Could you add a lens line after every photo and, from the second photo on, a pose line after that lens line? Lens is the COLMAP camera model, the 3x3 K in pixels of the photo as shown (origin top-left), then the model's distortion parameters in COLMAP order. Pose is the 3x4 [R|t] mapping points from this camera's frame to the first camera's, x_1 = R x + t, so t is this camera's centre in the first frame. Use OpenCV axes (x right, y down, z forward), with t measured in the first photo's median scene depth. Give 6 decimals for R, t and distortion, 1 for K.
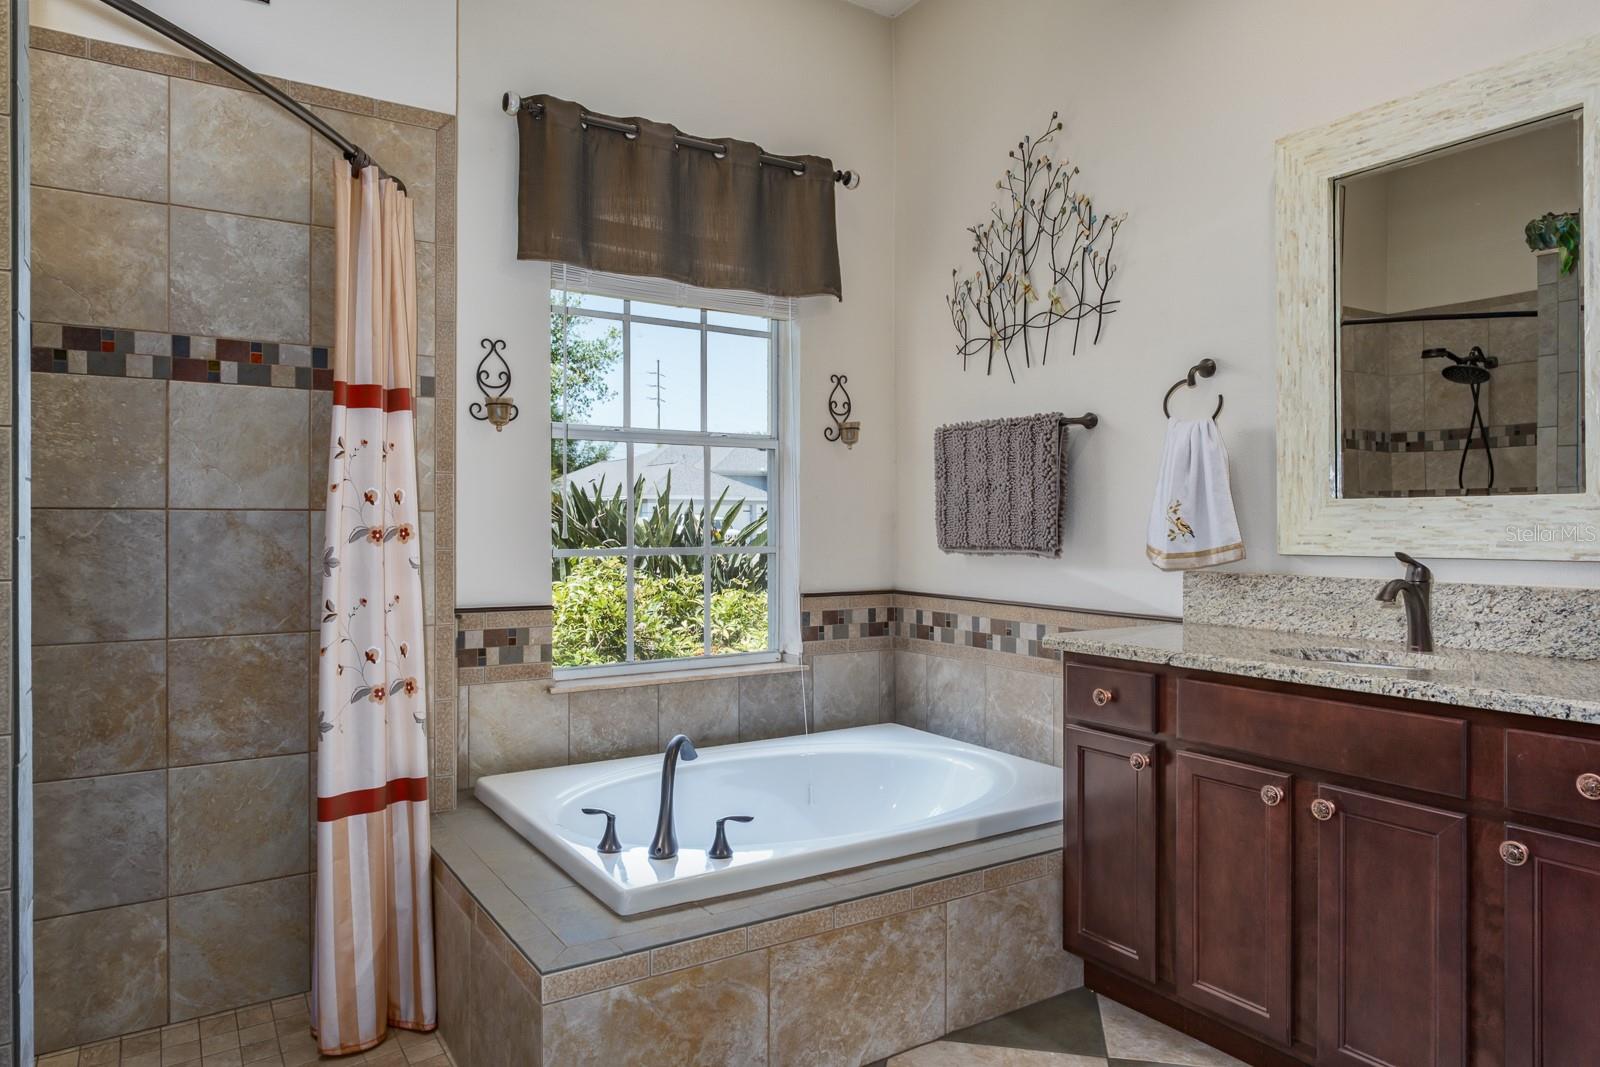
lens RADIAL K [[994.4, 0, 789.8], [0, 994.4, 523.6], [0, 0, 1]] dist [-0.013554, 0.005566]
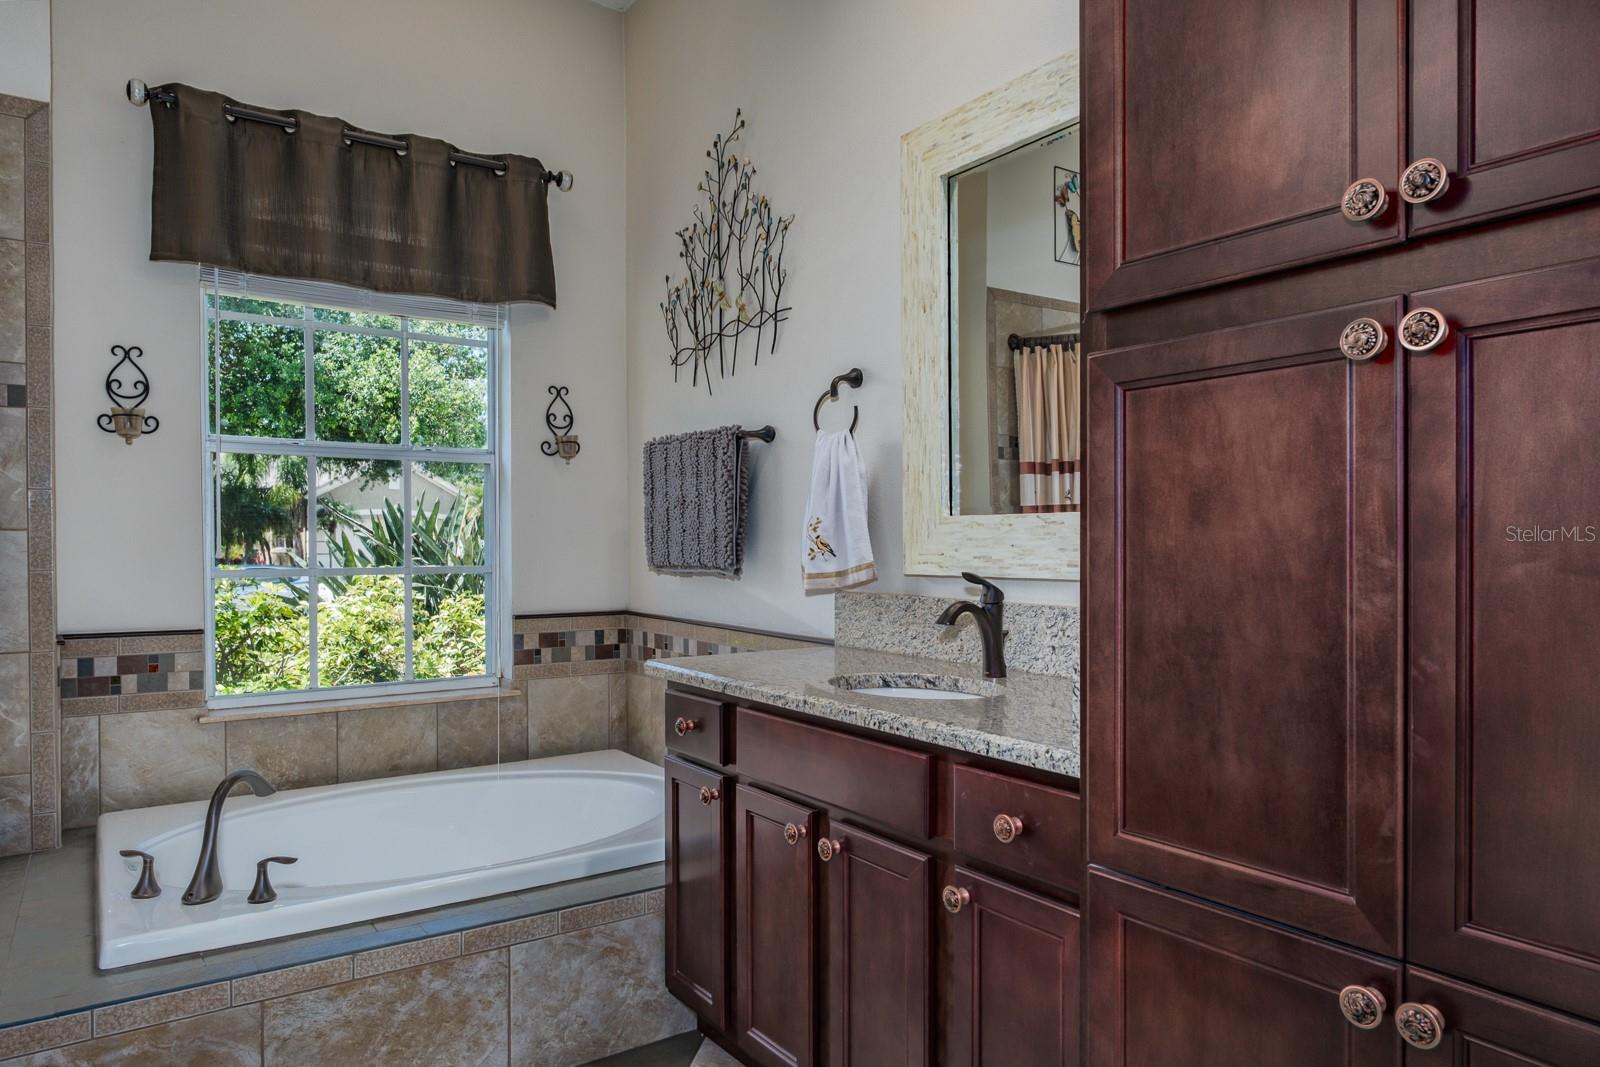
lens RADIAL K [[994.4, 0, 786.1], [0, 994.4, 553.3], [0, 0, 1]] dist [-0.013554, 0.005566]
pose [[0.999361, -0.002345, 0.035667, 0.360104], [0.001883, 0.999914, 0.012991, -0.001599], [-0.035695, -0.012915, 0.999279, 0.054704]]
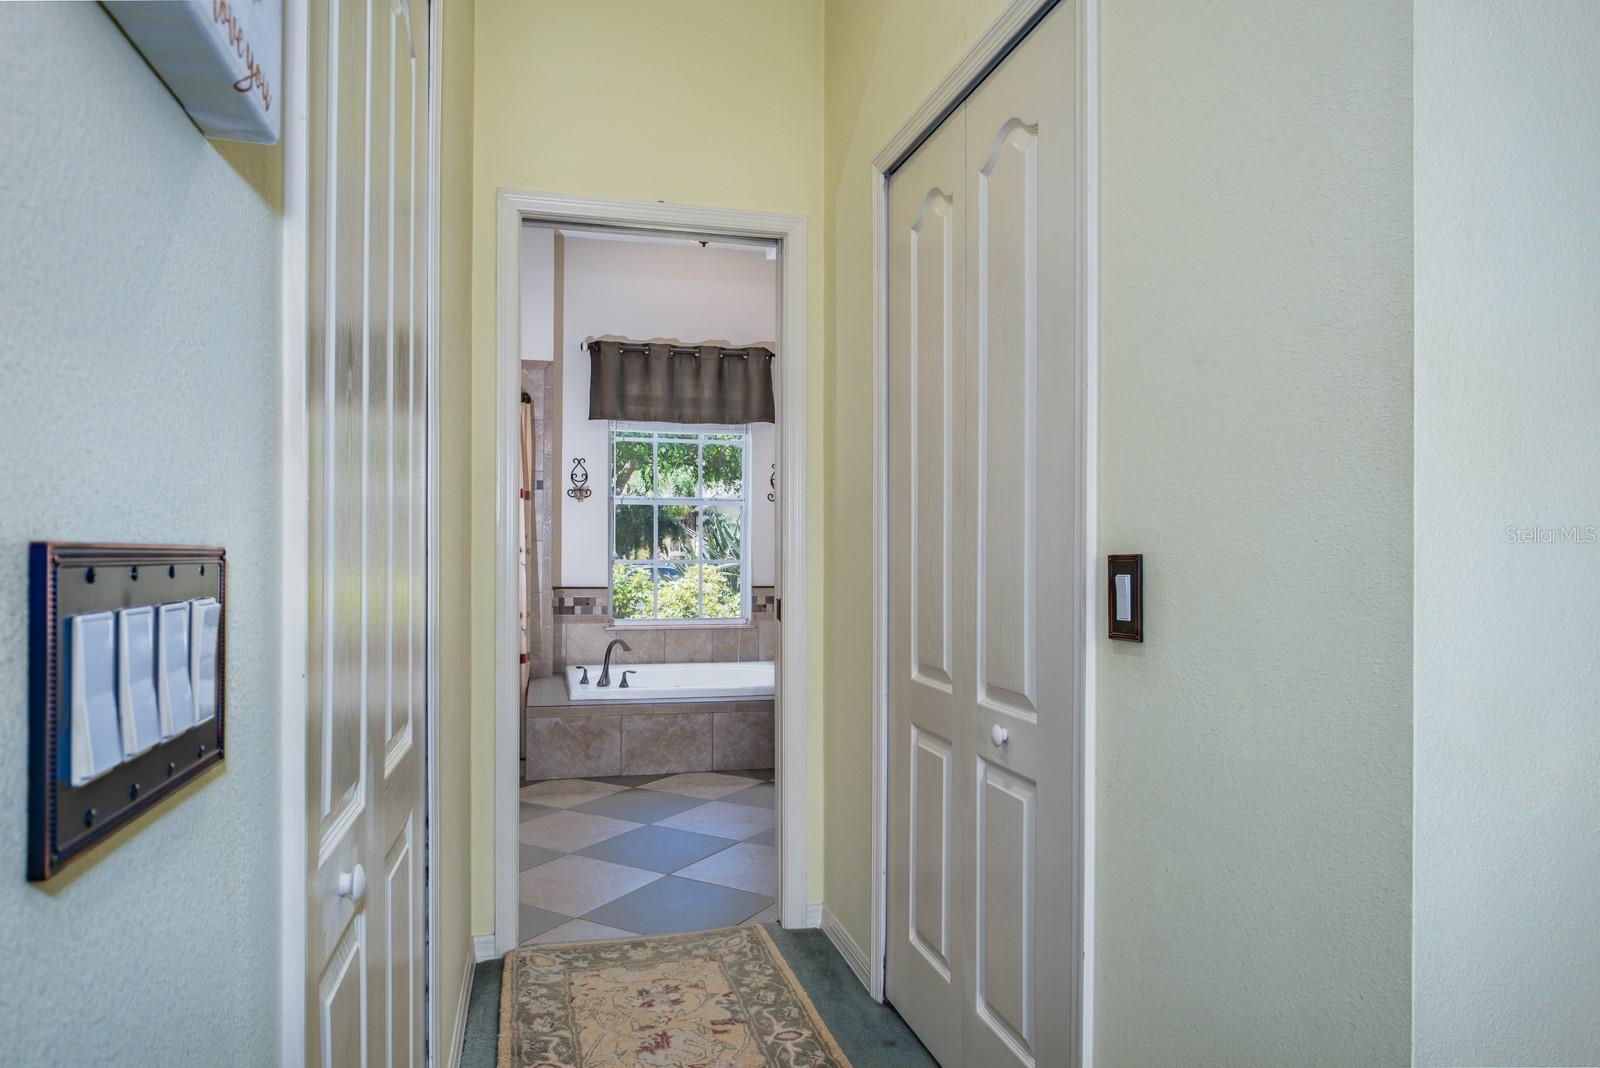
lens RADIAL K [[994.4, 0, 795.3], [0, 994.4, 532.4], [0, 0, 1]] dist [-0.013554, 0.005566]
pose [[0.948553, -0.001434, -0.316614, 0.989820], [-0.003211, 0.999895, -0.014147, -0.002261], [0.316601, 0.014435, 0.948449, -1.041597]]
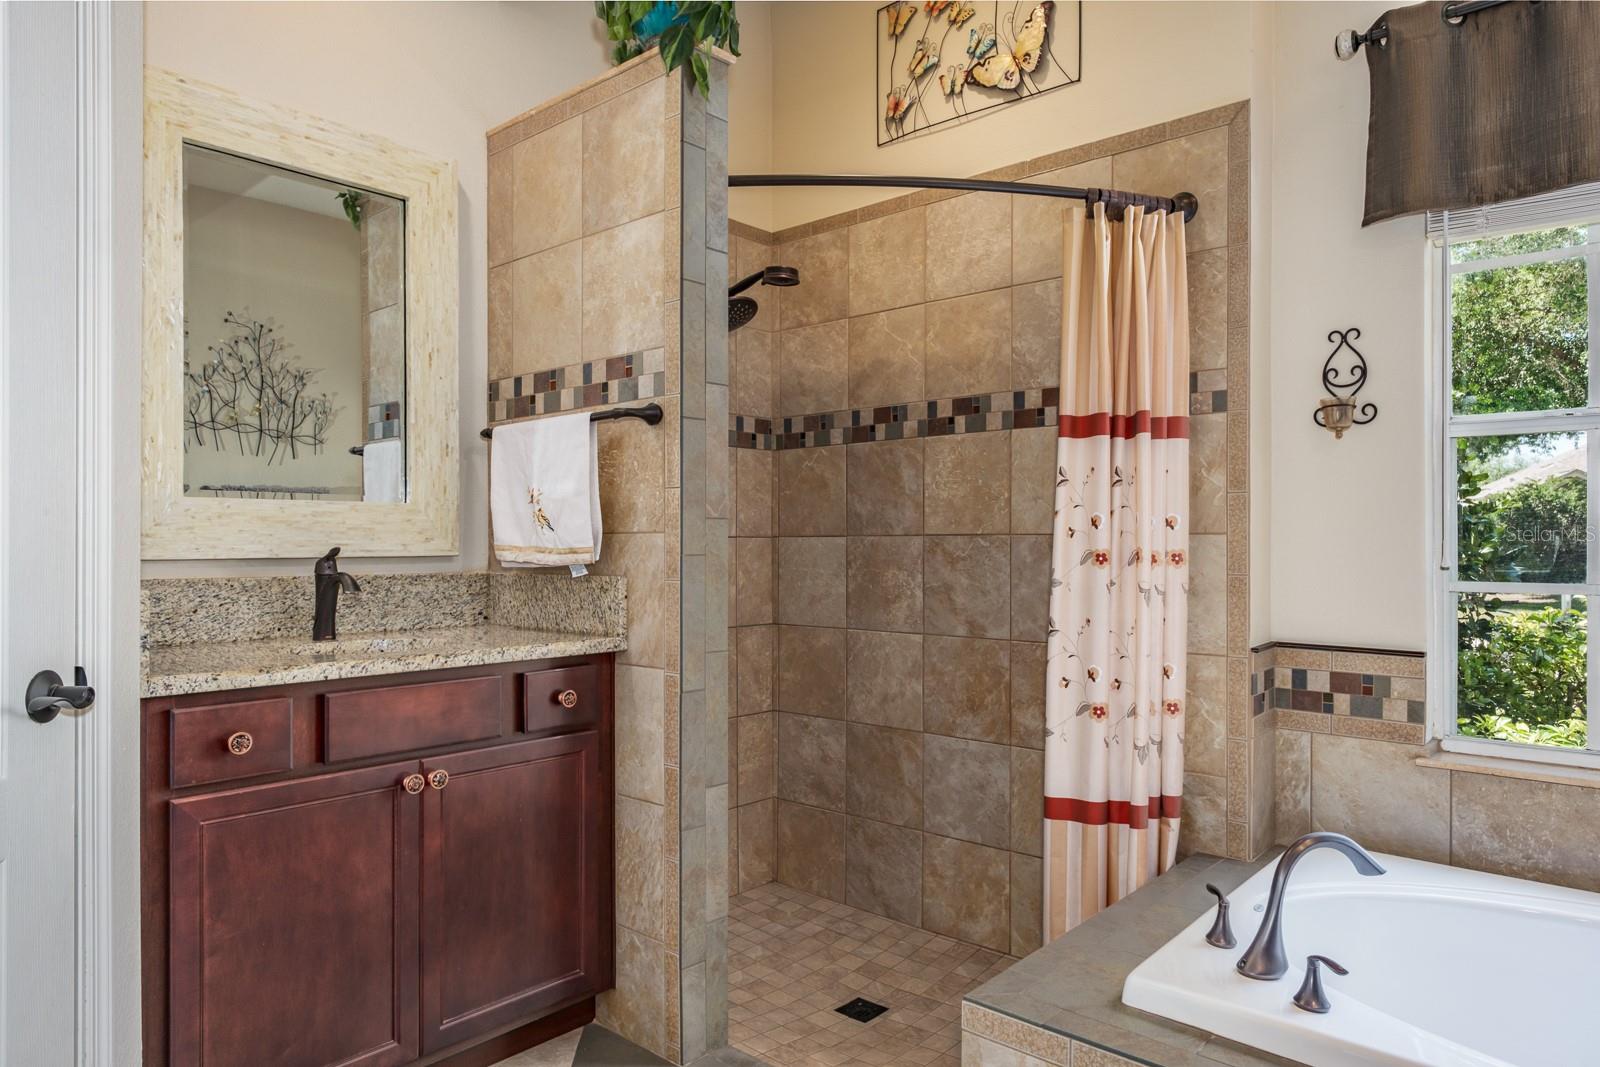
lens RADIAL K [[994.4, 0, 804.0], [0, 994.4, 543.5], [0, 0, 1]] dist [-0.013554, 0.005566]
pose [[0.279245, -0.001091, -0.960219, 0.477693], [-0.003108, 0.999993, -0.002040, -0.000345], [0.960215, 0.003554, 0.279240, 0.404171]]
